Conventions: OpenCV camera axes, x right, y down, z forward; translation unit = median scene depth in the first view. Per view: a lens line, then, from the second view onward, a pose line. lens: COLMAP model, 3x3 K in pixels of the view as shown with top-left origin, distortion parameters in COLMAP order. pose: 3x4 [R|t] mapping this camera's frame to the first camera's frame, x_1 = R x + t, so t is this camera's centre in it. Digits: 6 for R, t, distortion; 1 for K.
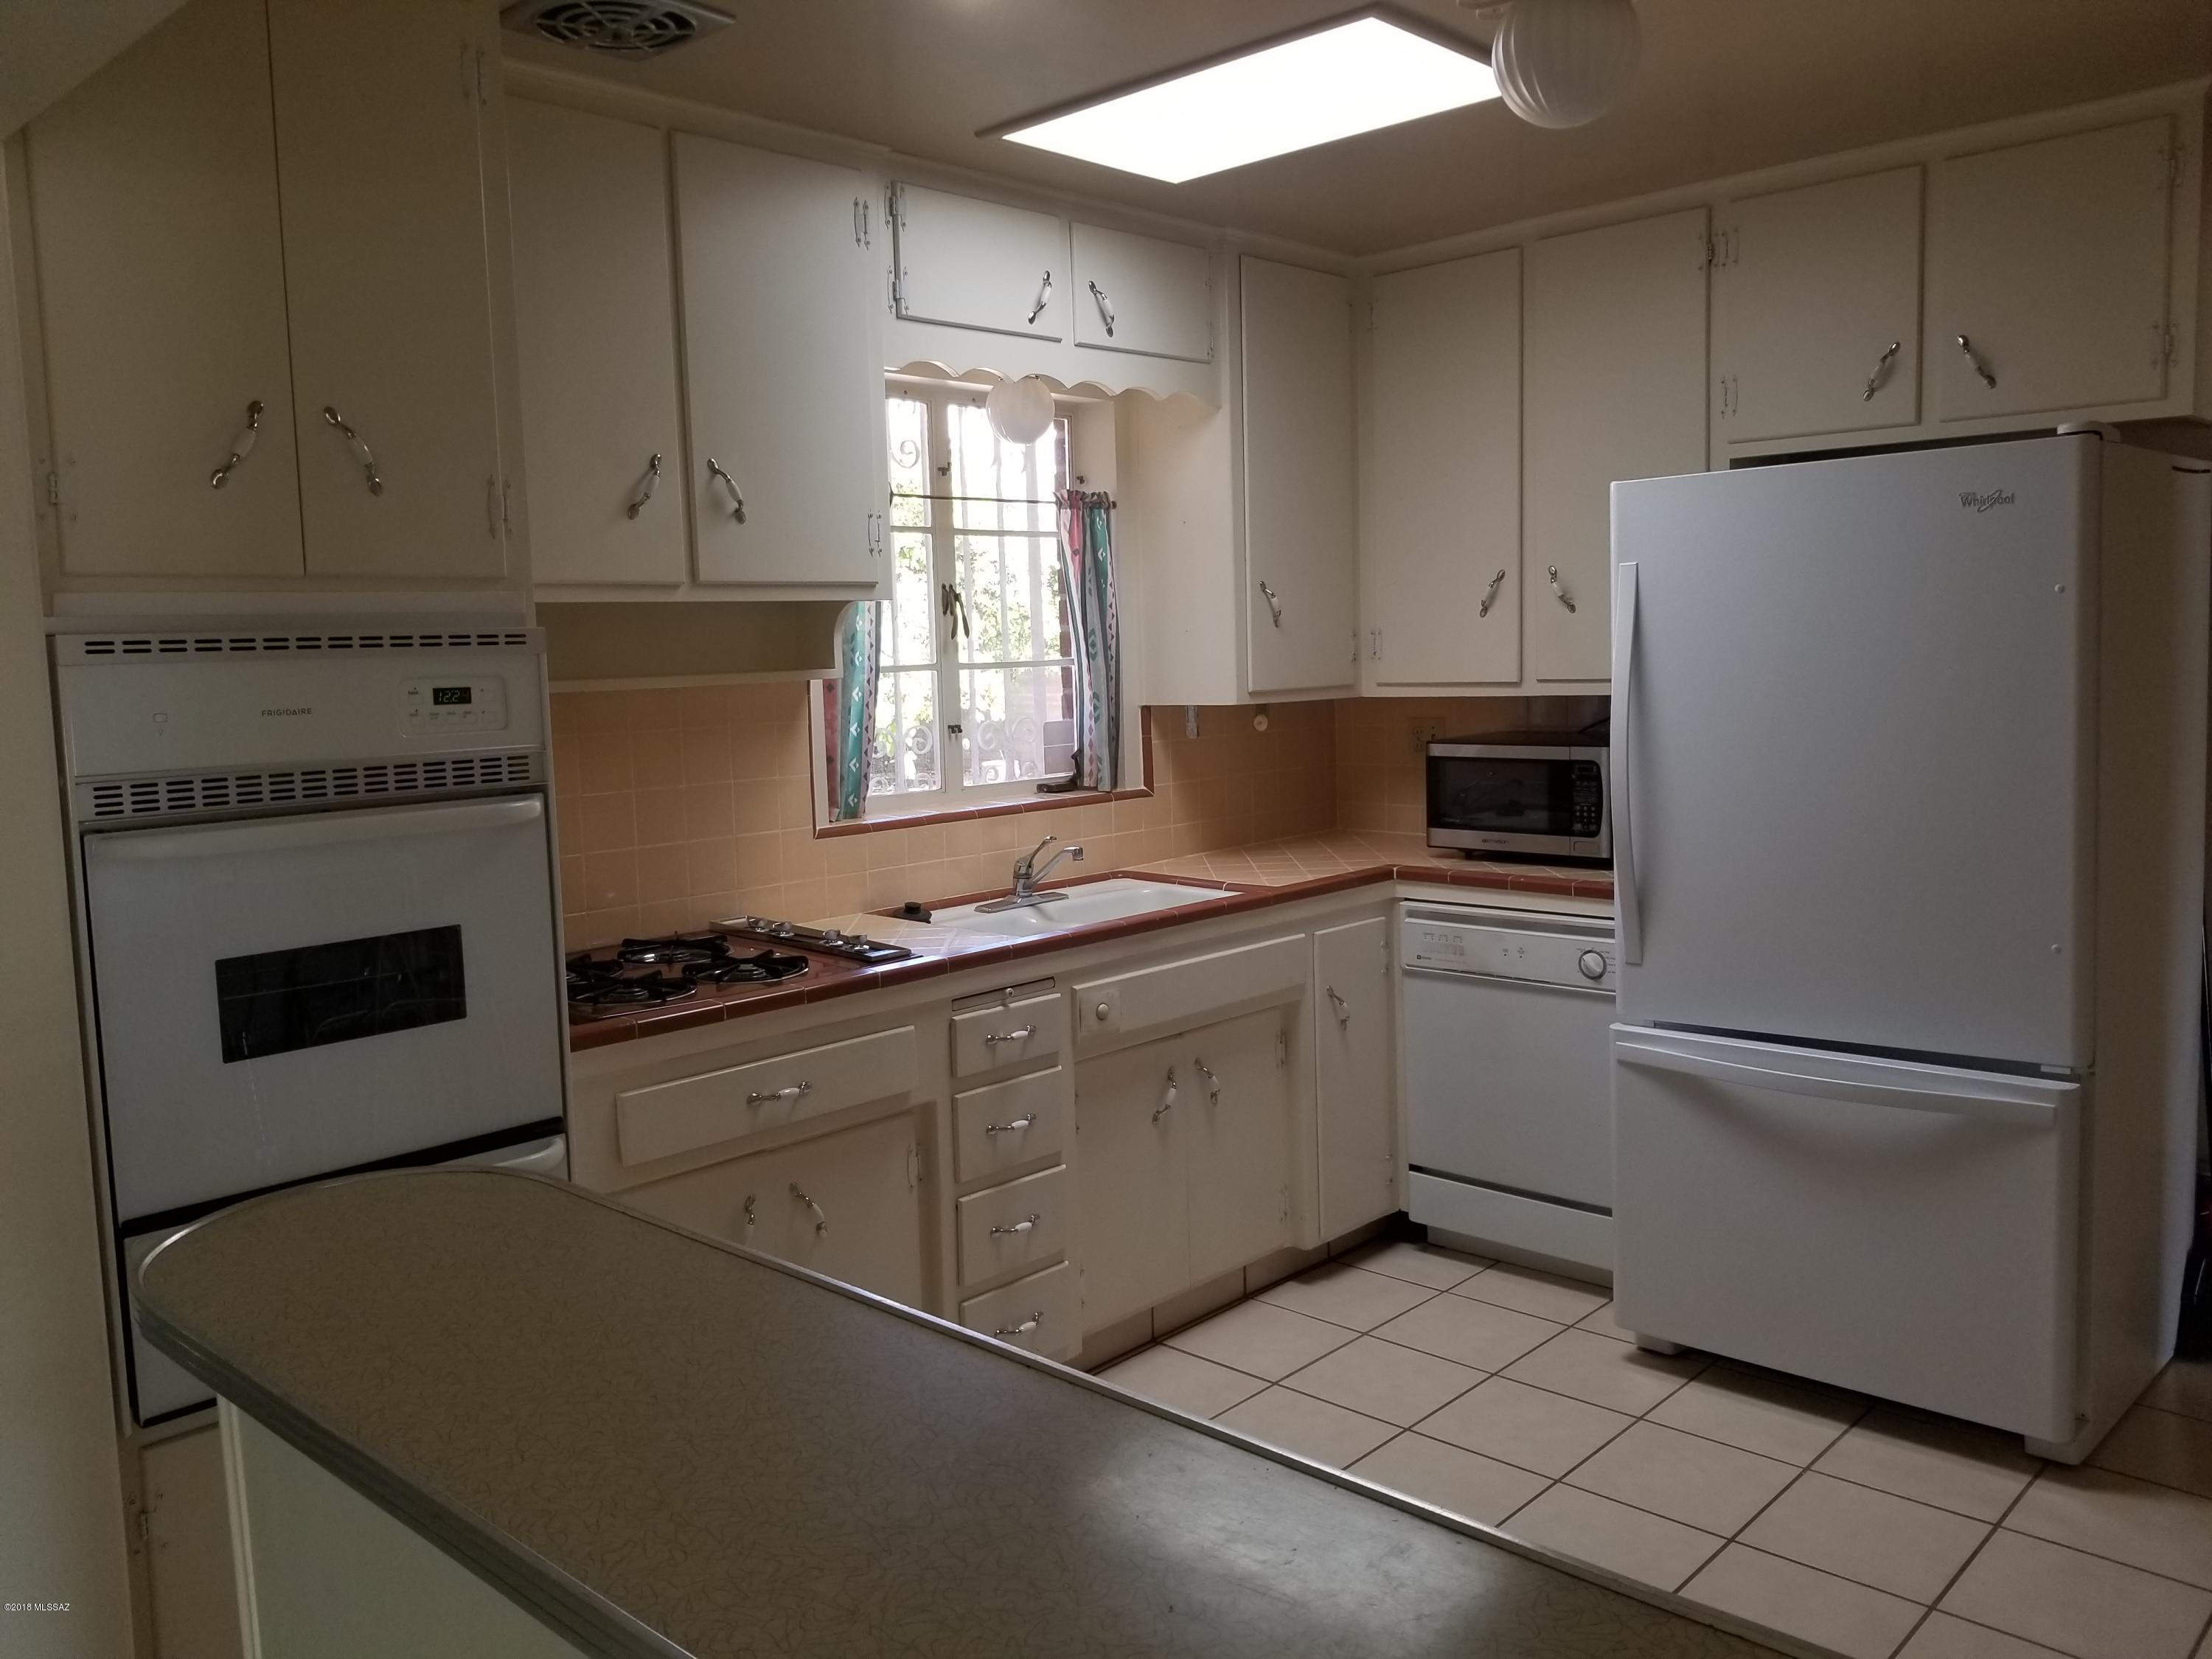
lens RADIAL K [[1799.8, 0, 1090.3], [0, 1799.8, 794.3], [0, 0, 1]] dist [0.098613, -0.180783]
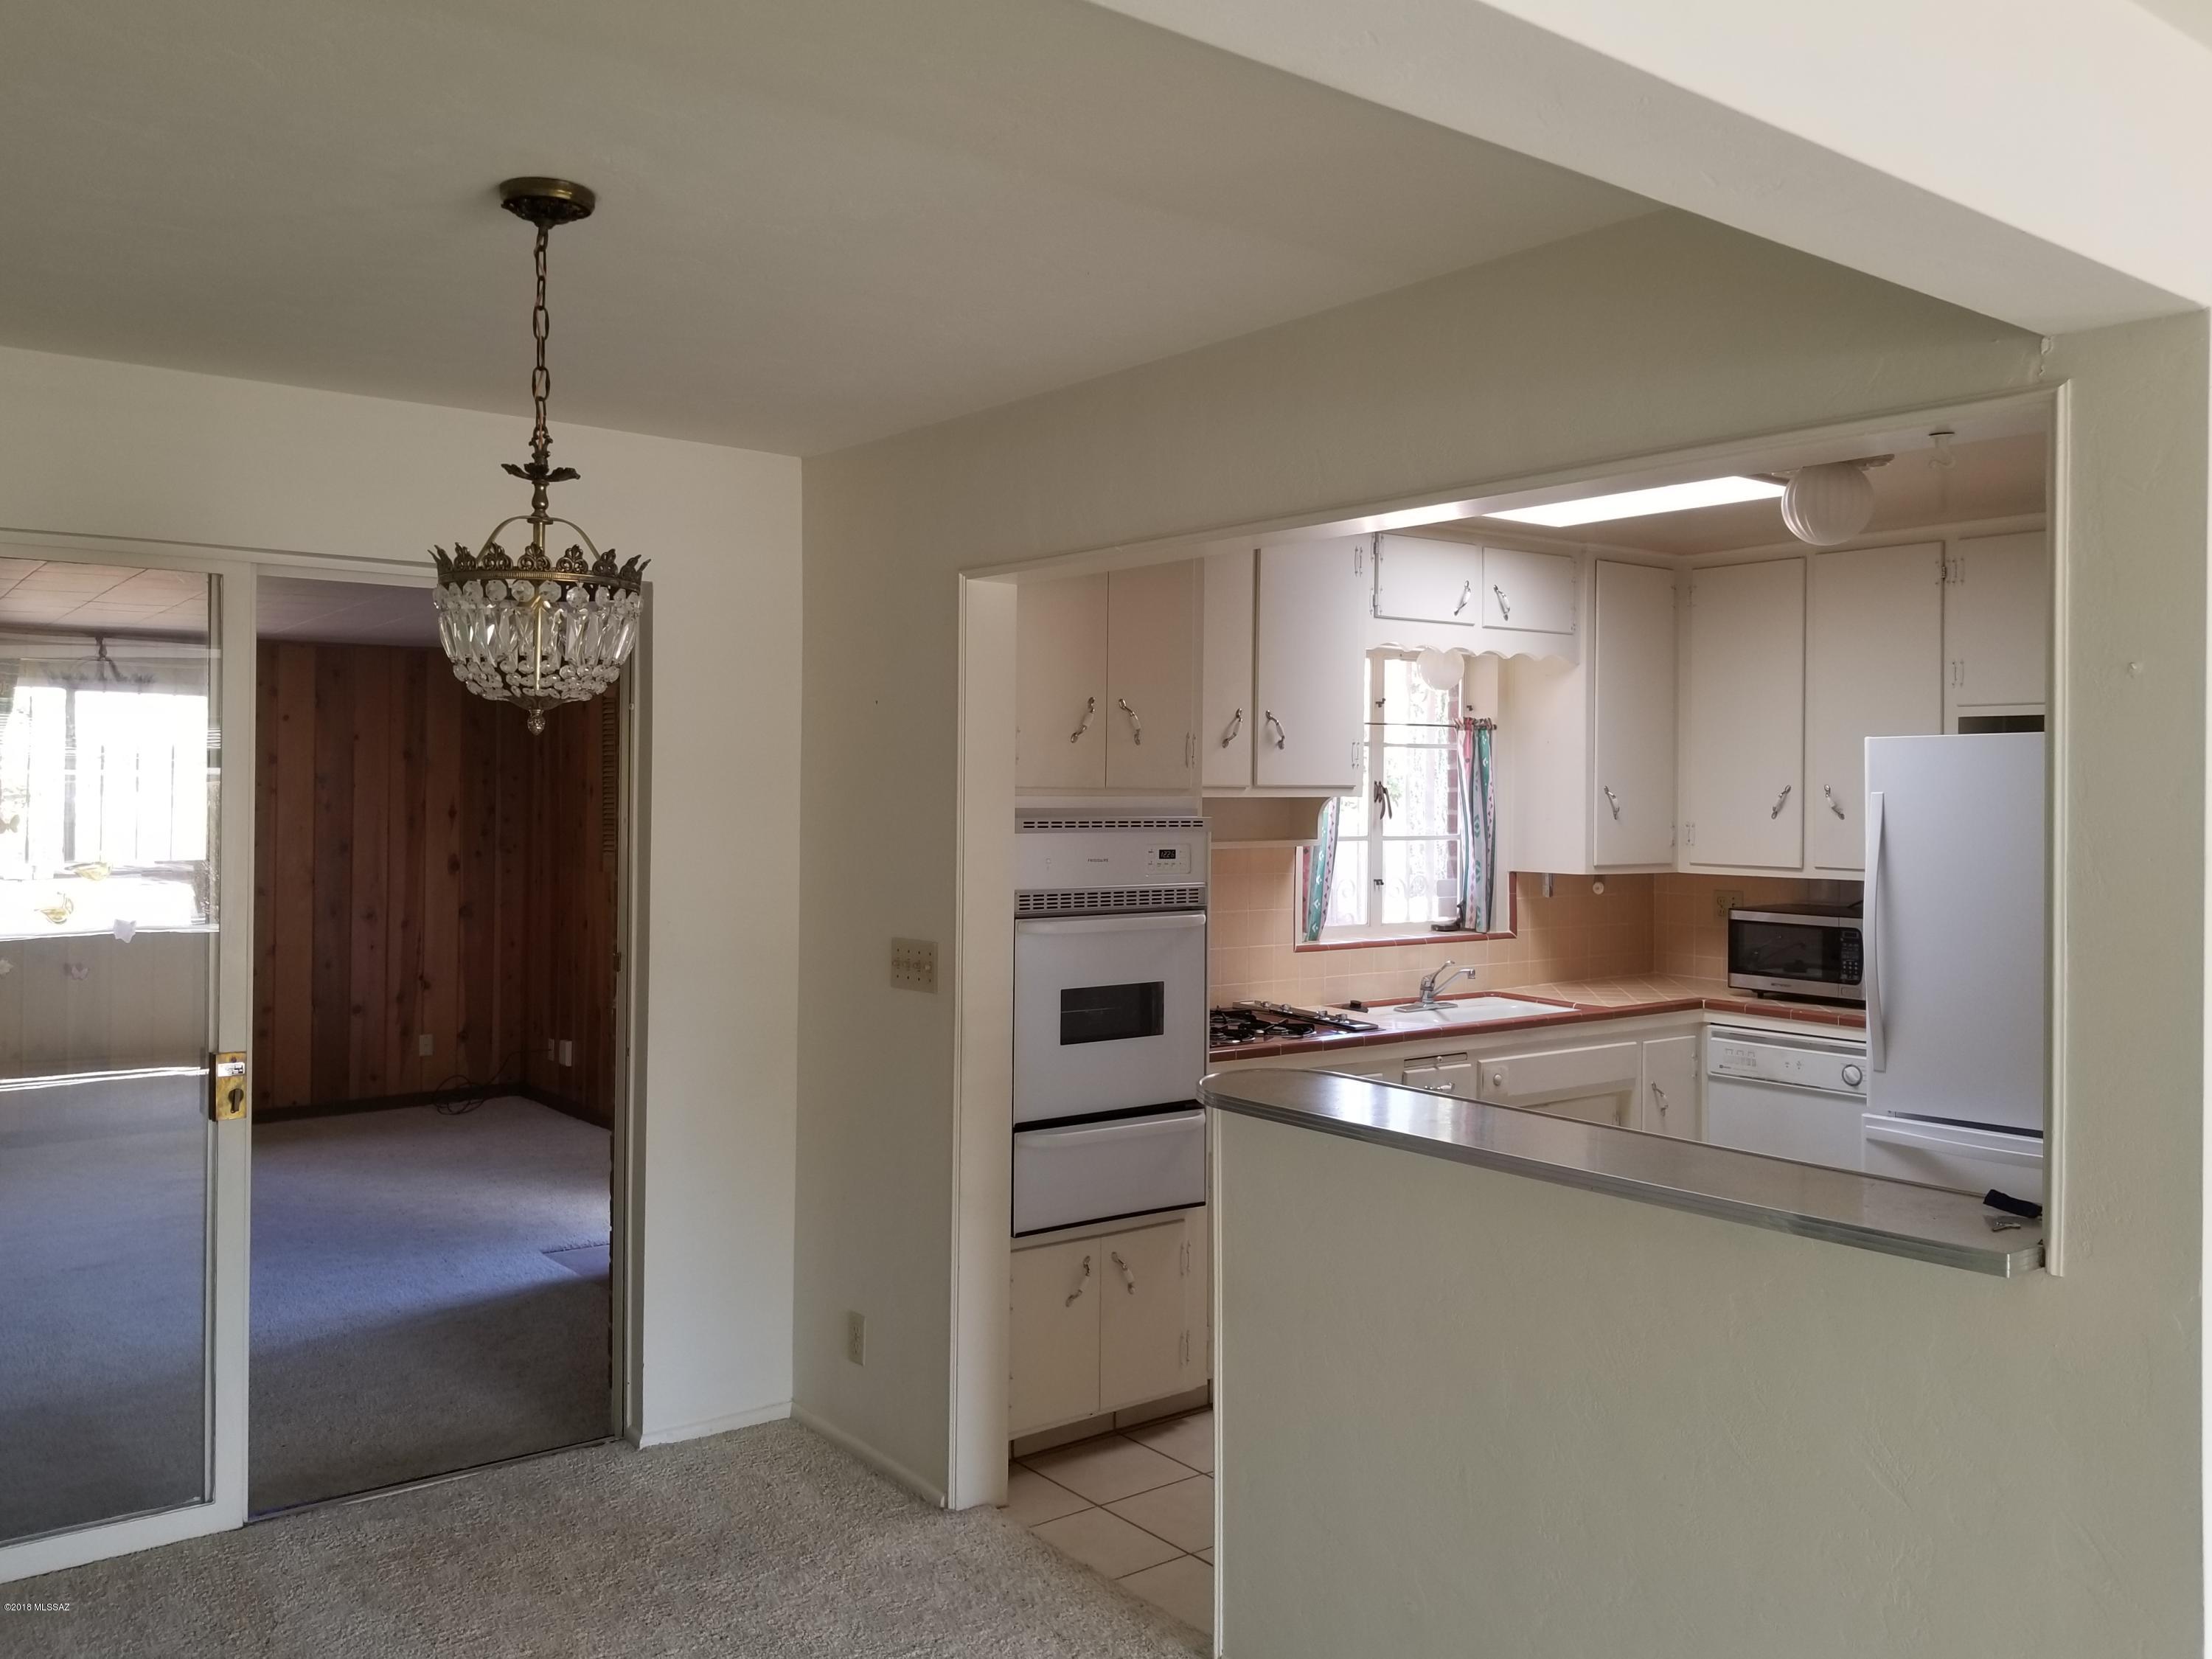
lens RADIAL K [[1810.7, 0, 1066.3], [0, 1810.7, 761.6], [0, 0, 1]] dist [0.104664, -0.227856]
pose [[0.986530, 0.036130, -0.159538, -0.093843], [-0.051604, 0.994239, -0.093943, 0.016610], [0.155224, 0.100911, 0.982712, -0.459091]]
